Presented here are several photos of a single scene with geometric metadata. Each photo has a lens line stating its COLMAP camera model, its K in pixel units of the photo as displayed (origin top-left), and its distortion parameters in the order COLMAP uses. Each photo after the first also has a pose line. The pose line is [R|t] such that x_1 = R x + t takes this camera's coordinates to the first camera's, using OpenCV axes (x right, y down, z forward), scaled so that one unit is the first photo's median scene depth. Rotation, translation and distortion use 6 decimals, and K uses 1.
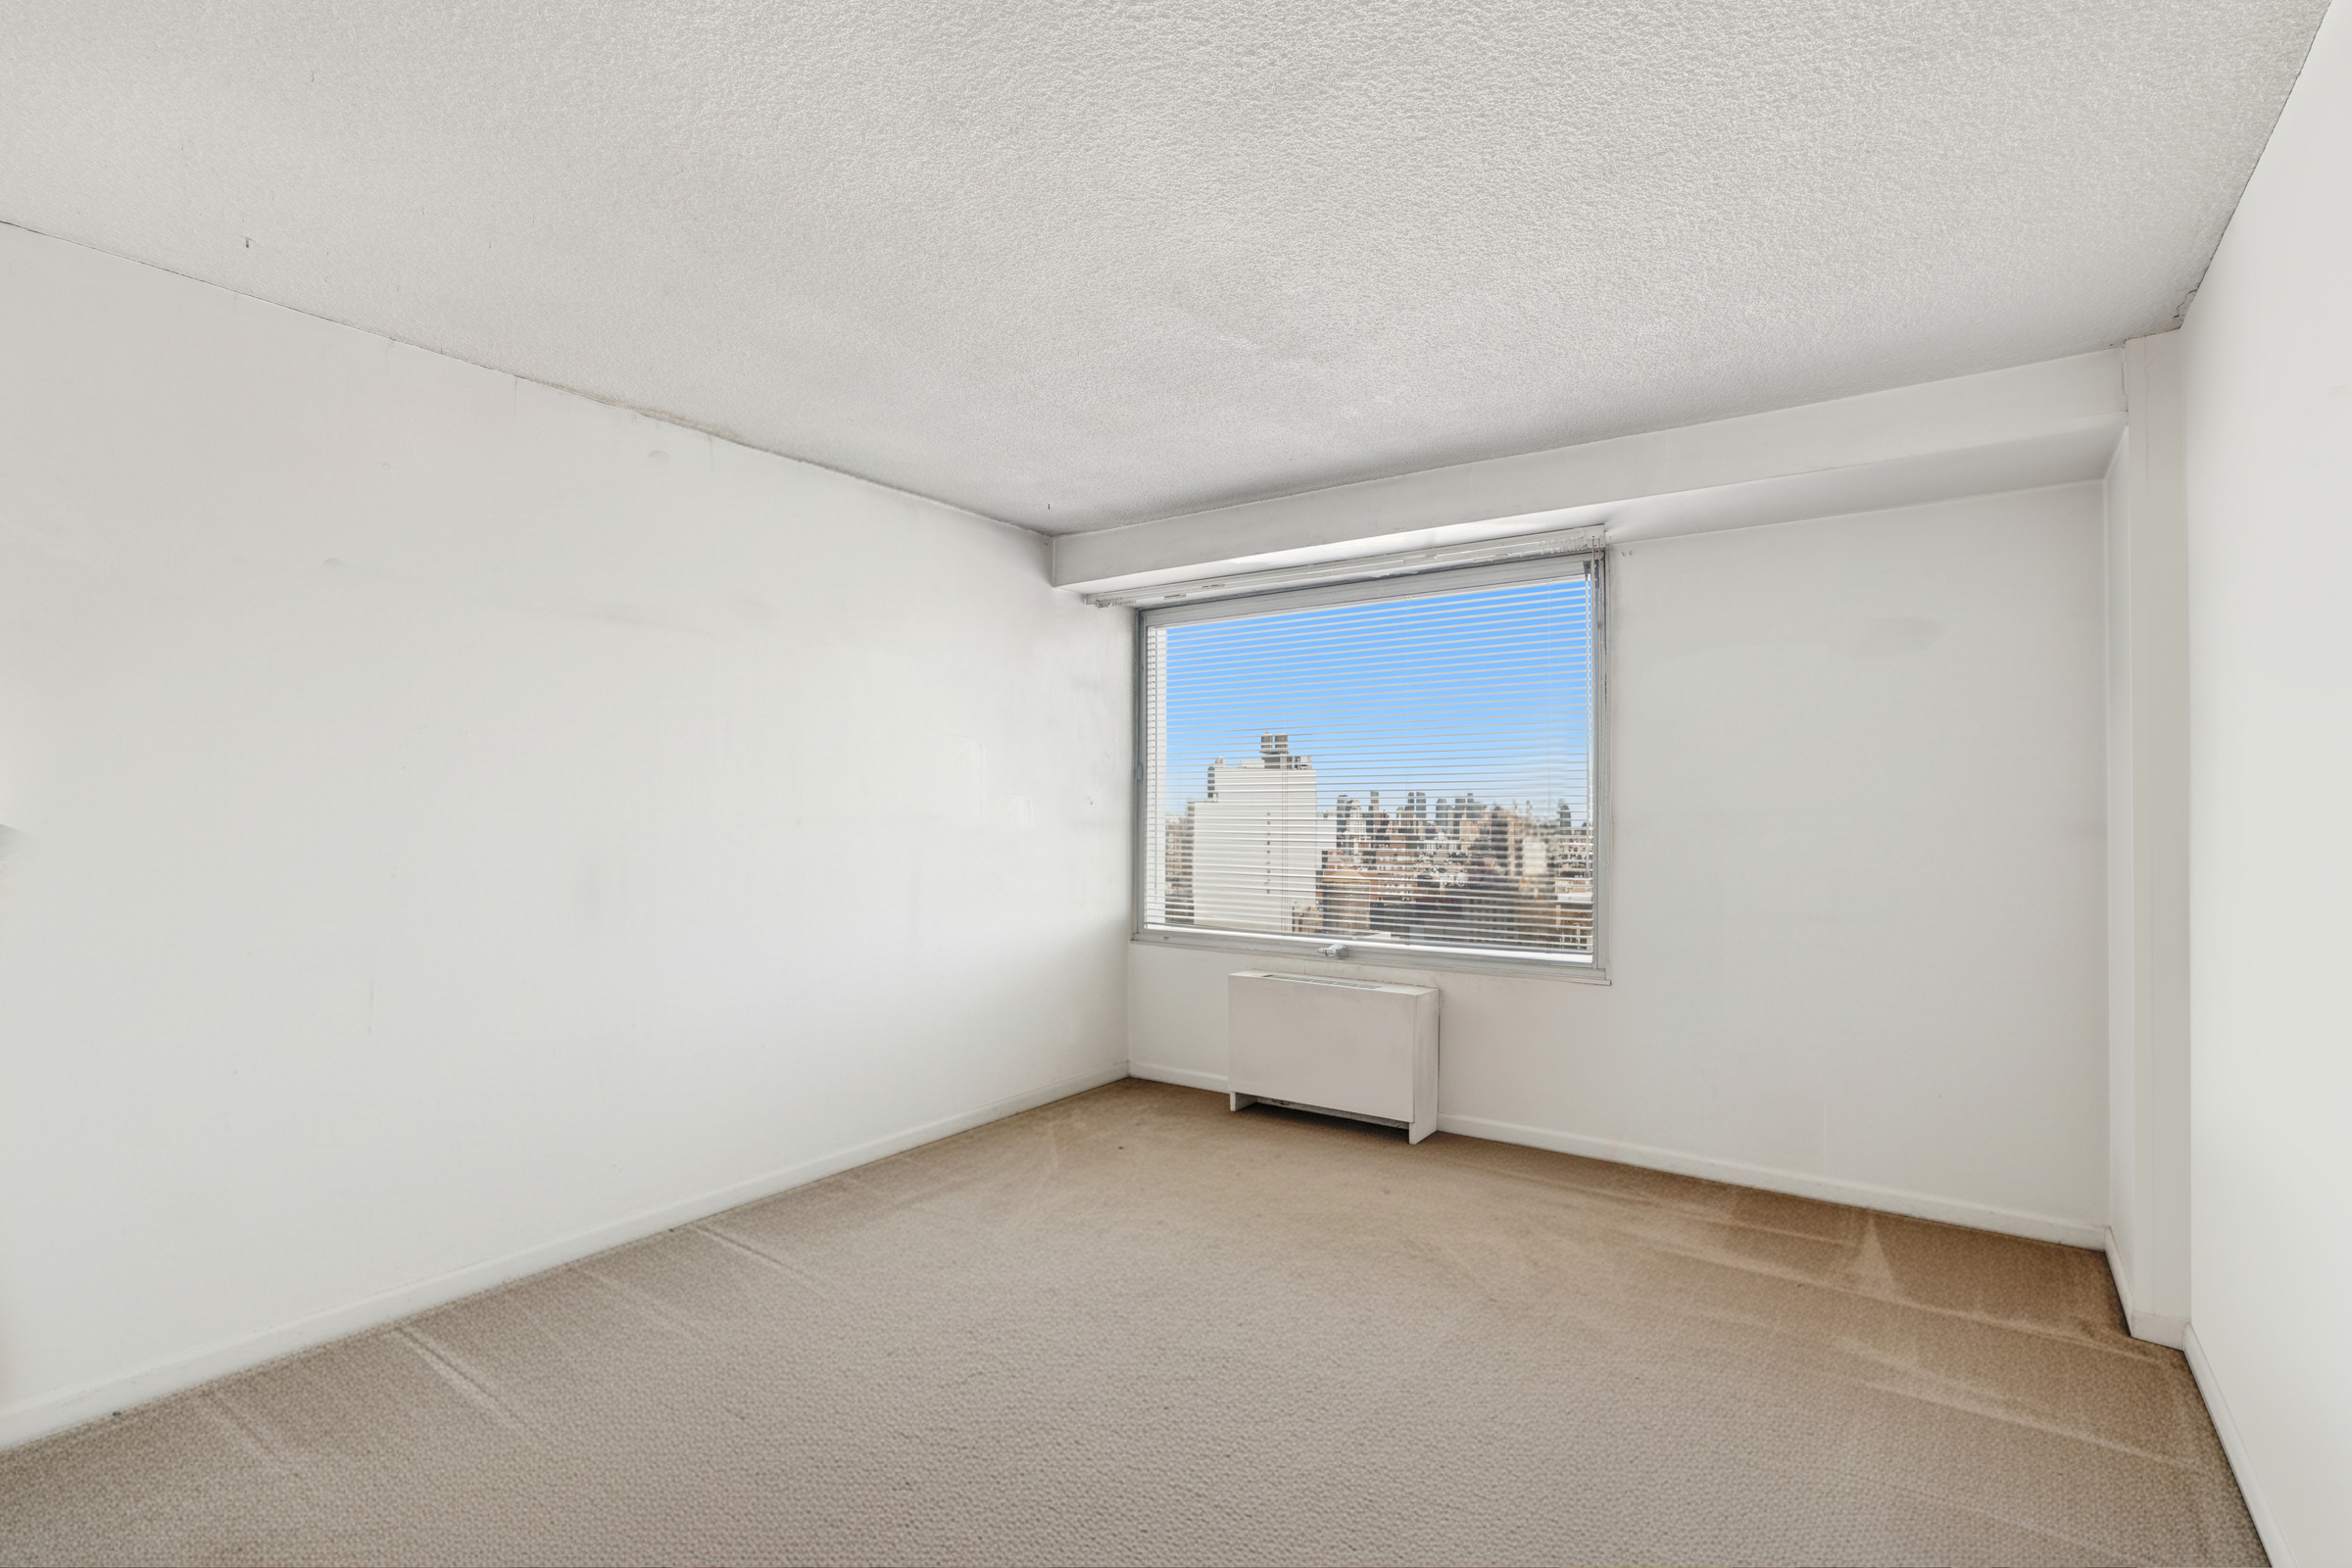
lens RADIAL K [[1137.4, 0, 1157.8], [0, 1137.4, 788.1], [0, 0, 1]] dist [0.005588, 0.003512]
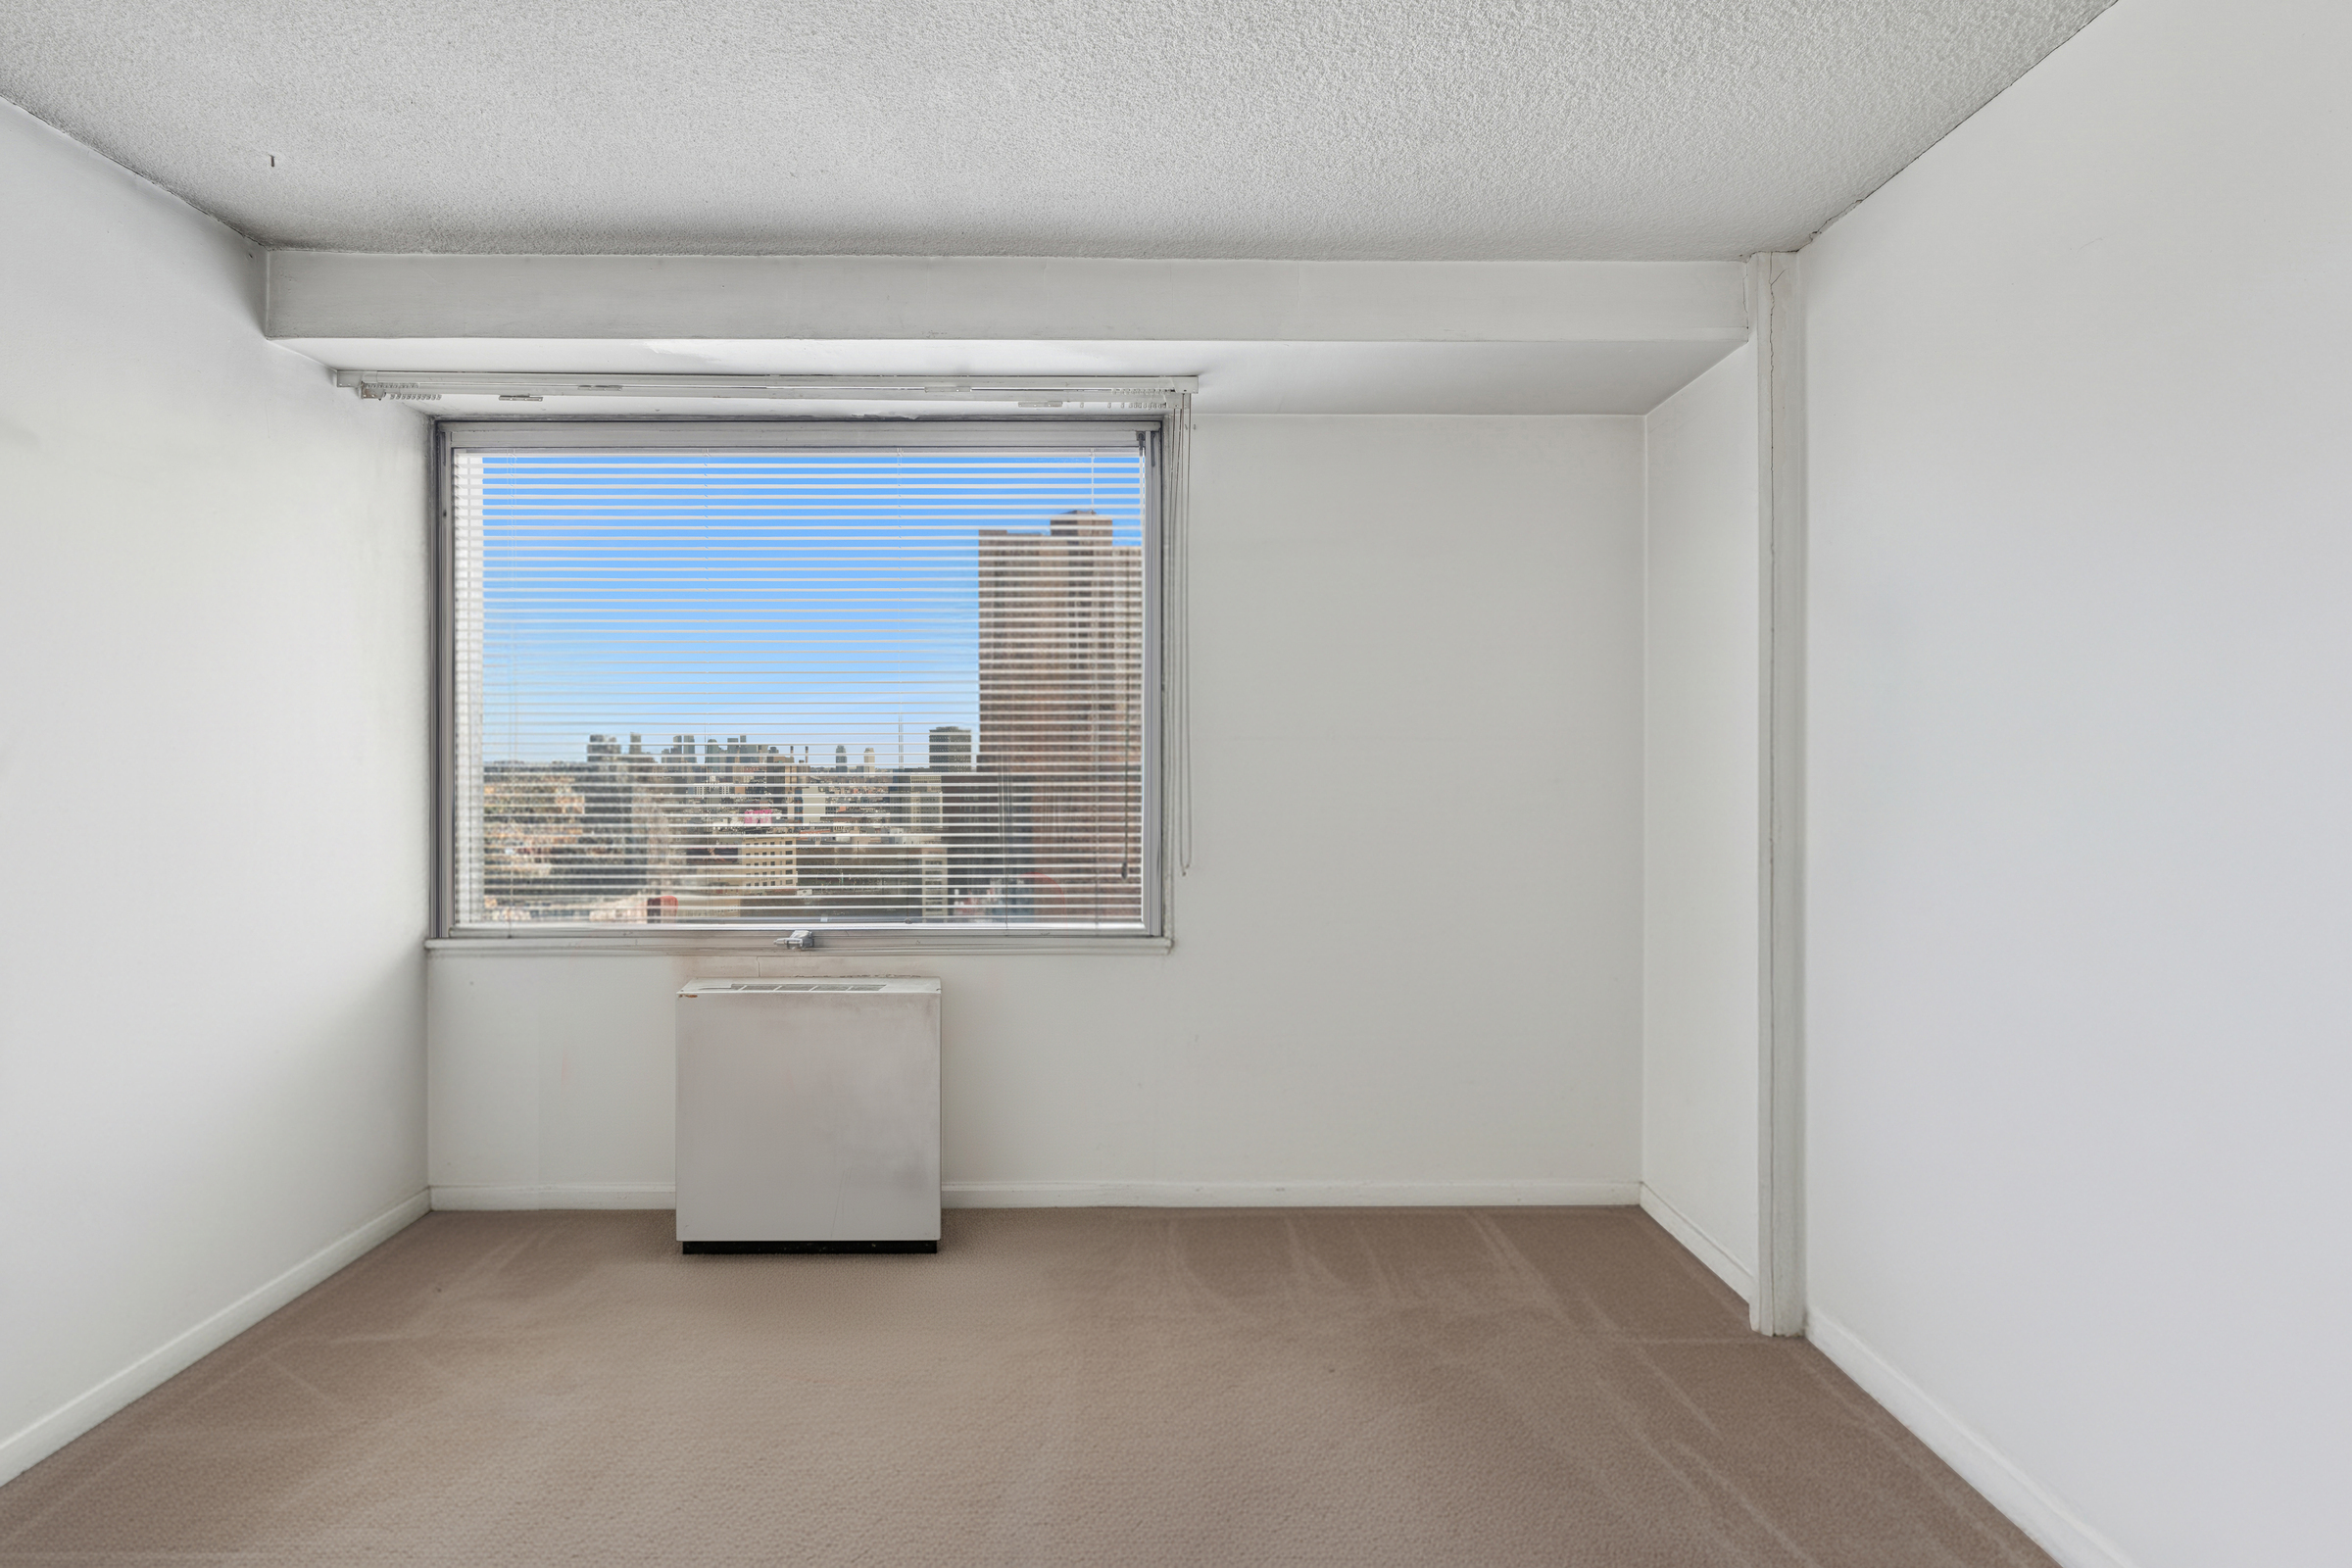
lens RADIAL K [[1137.4, 0, 1180.4], [0, 1137.4, 783.2], [0, 0, 1]] dist [0.005588, 0.003512]
pose [[0.805972, -0.013600, 0.591797, -0.069842], [-0.013383, 0.999062, 0.041185, 0.013103], [-0.591802, -0.041114, 0.805034, 0.286003]]
